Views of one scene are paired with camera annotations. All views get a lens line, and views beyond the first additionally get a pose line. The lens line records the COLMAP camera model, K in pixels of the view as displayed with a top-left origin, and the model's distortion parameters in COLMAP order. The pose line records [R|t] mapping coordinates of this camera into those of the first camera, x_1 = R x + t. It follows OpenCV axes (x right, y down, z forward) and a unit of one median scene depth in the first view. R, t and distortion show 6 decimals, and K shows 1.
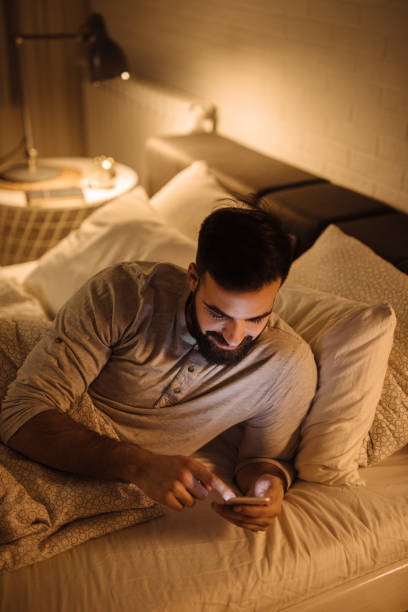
lens RADIAL K [[913.6, 0, 204.0], [0, 913.6, 306.0], [0, 0, 1]] dist [0.023341, -0.035415]
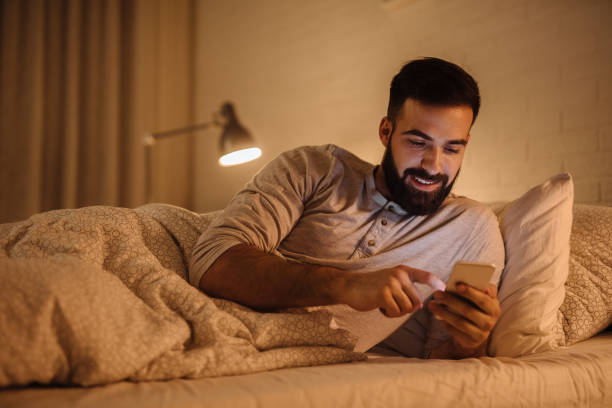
lens RADIAL K [[901.9, 0, 306.0], [0, 901.9, 204.0], [0, 0, 1]] dist [-0.006553, 0.124172]
pose [[0.996785, 0.016278, 0.078450, -0.177477], [0.024230, 0.872053, -0.488812, 0.531914], [-0.076369, 0.489141, 0.868855, 0.141145]]
